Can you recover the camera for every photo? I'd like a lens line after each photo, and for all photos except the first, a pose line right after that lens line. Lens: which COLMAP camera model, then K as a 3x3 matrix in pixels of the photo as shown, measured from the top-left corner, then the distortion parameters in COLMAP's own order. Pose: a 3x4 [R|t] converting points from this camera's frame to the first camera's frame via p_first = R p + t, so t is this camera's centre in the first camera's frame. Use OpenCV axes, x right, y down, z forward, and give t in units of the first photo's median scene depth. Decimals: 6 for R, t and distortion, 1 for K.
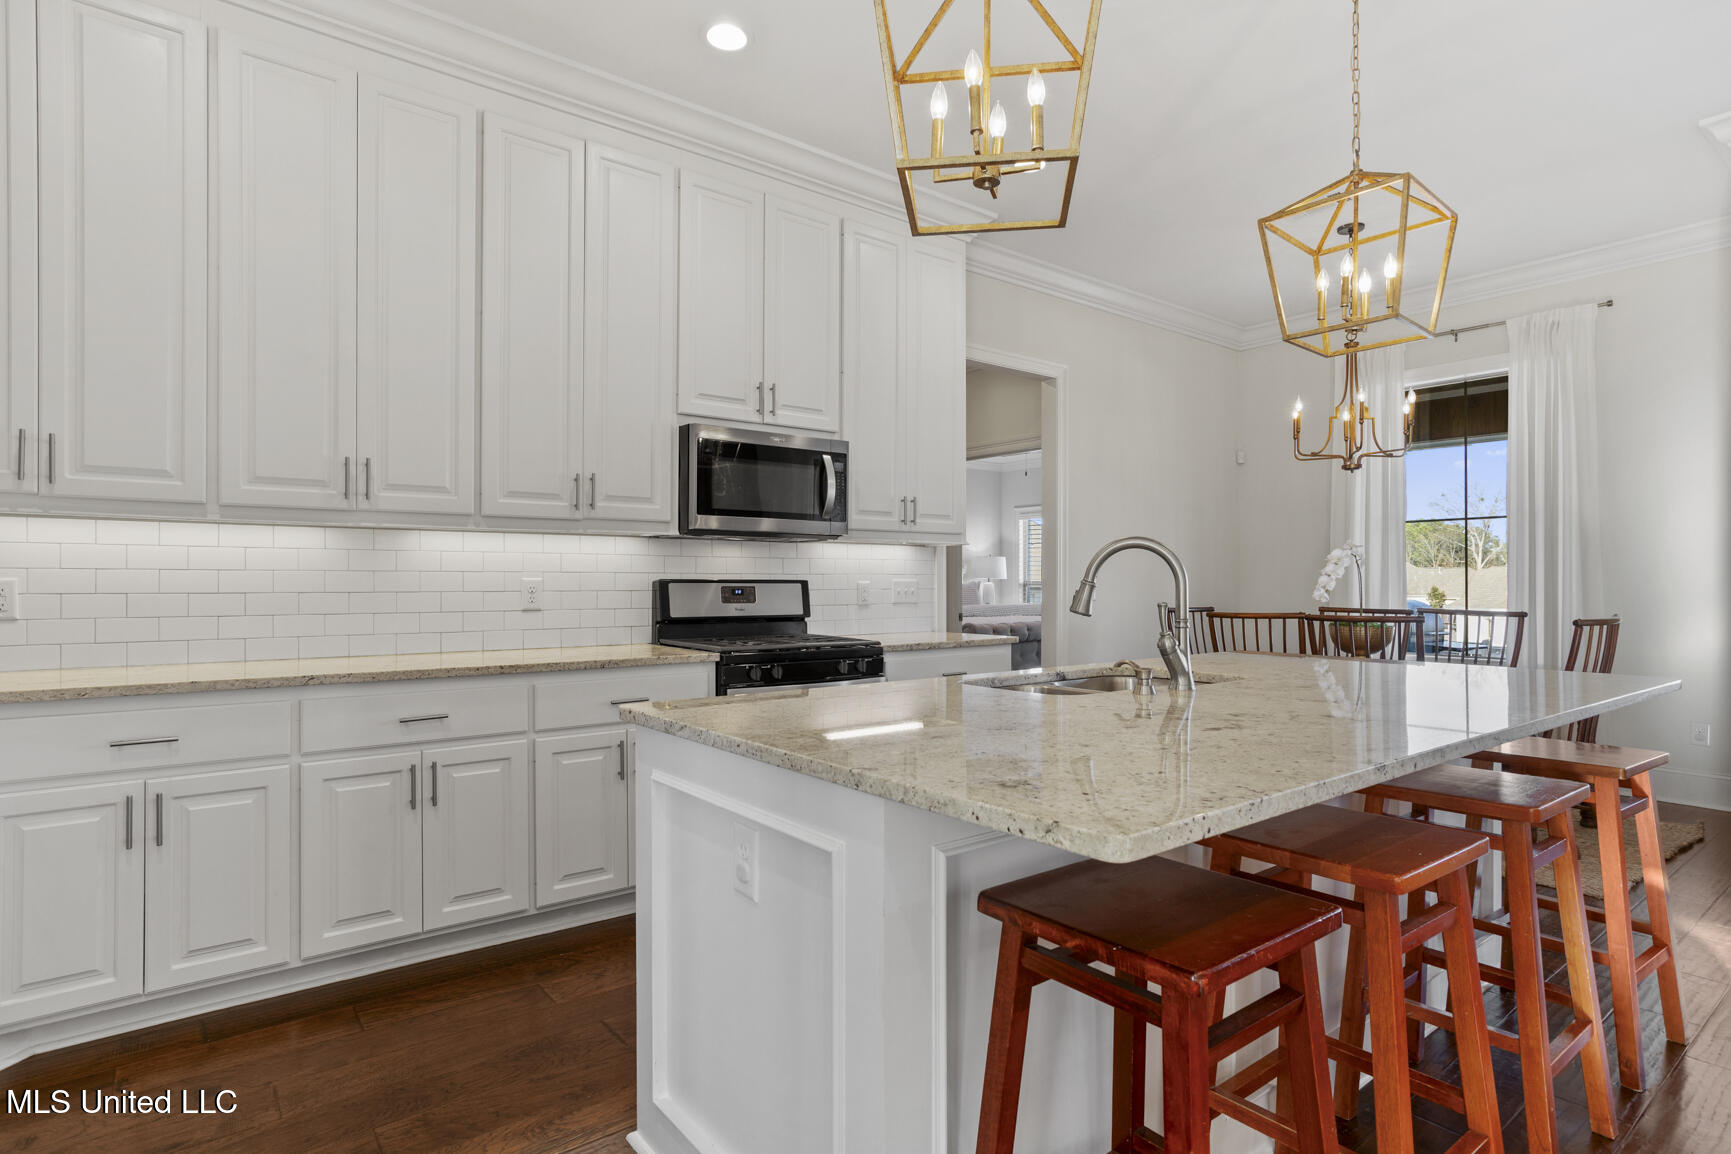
lens RADIAL K [[916.9, 0, 893.3], [0, 916.9, 573.1], [0, 0, 1]] dist [-0.003204, 0.016219]
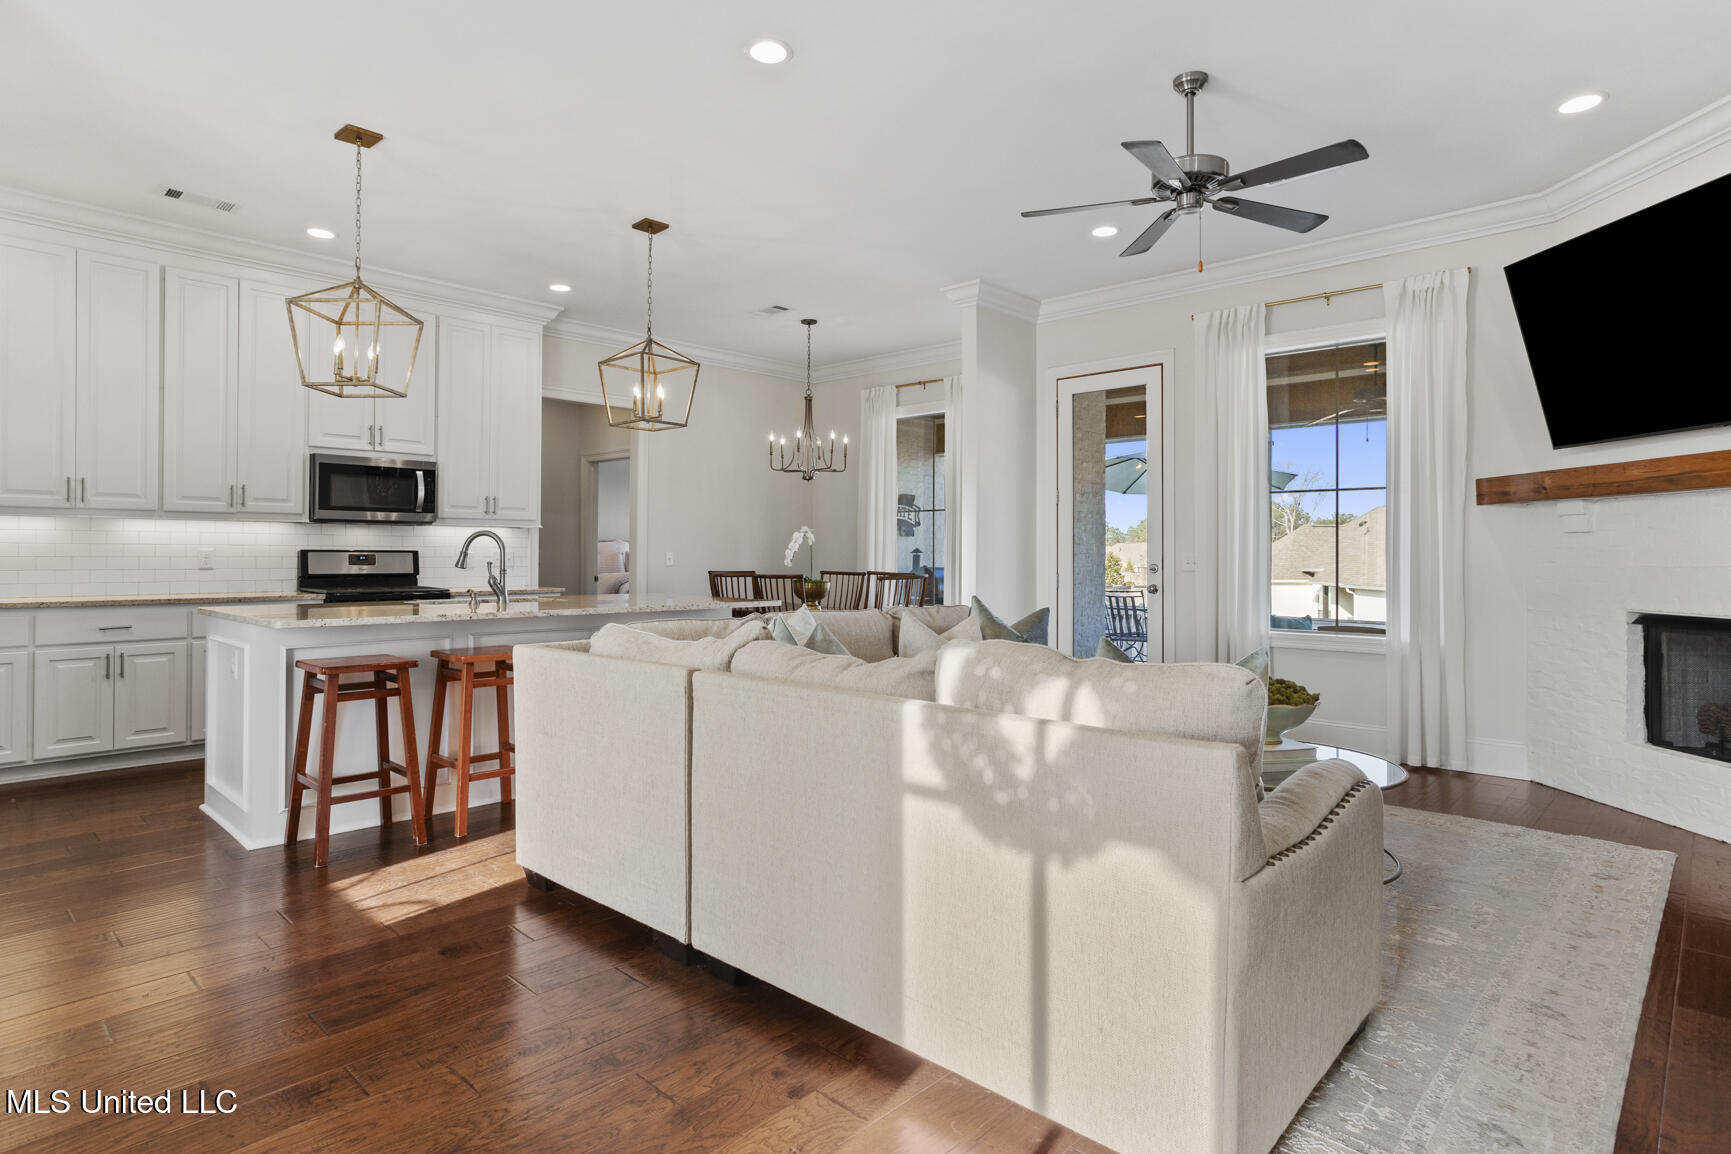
lens RADIAL K [[916.9, 0, 855.8], [0, 916.9, 545.0], [0, 0, 1]] dist [-0.003204, 0.016219]
pose [[0.991196, 0.004125, 0.132337, 0.501958], [-0.004096, 0.999991, -0.000495, -0.004614], [-0.132338, -0.000051, 0.991205, -0.712914]]
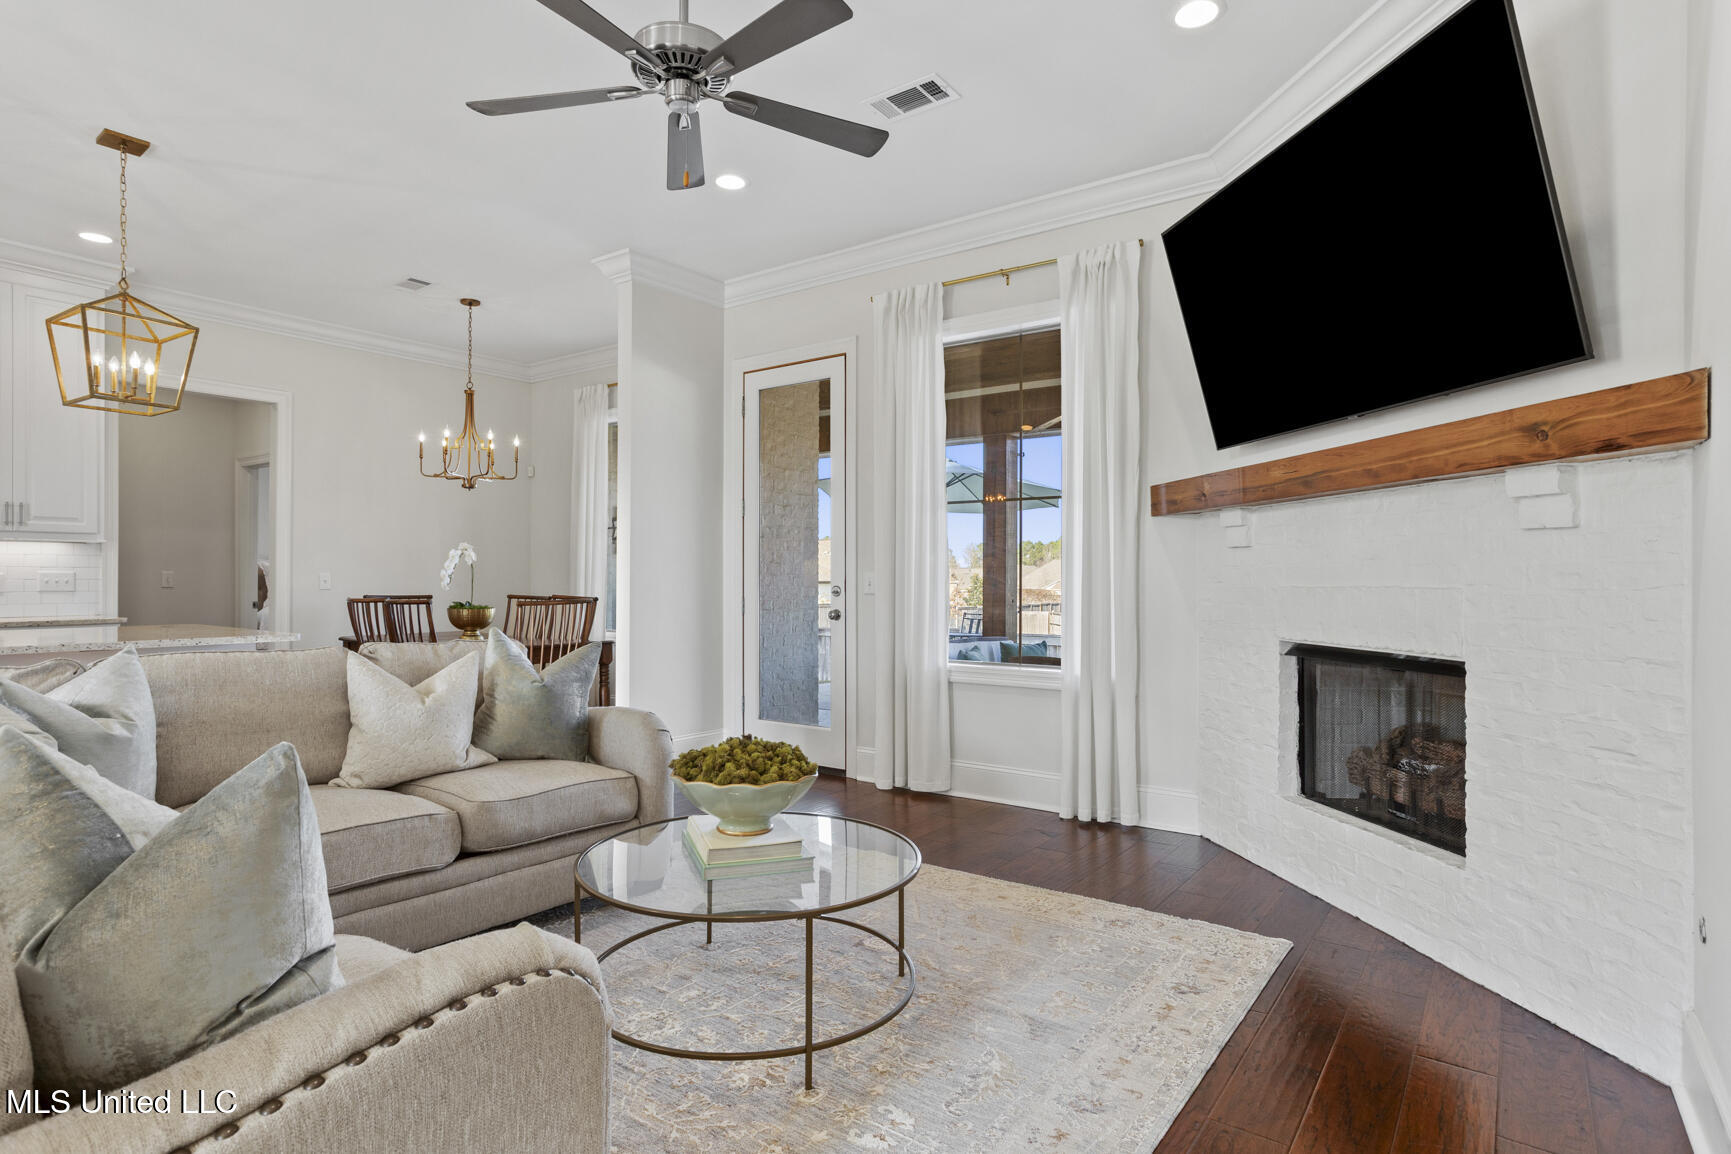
lens RADIAL K [[916.9, 0, 835.0], [0, 916.9, 569.8], [0, 0, 1]] dist [-0.003204, 0.016219]
pose [[0.970153, 0.002583, 0.242479, 0.920545], [-0.003003, 0.999995, 0.001362, -0.000227], [-0.242474, -0.002050, 0.970156, -0.522483]]
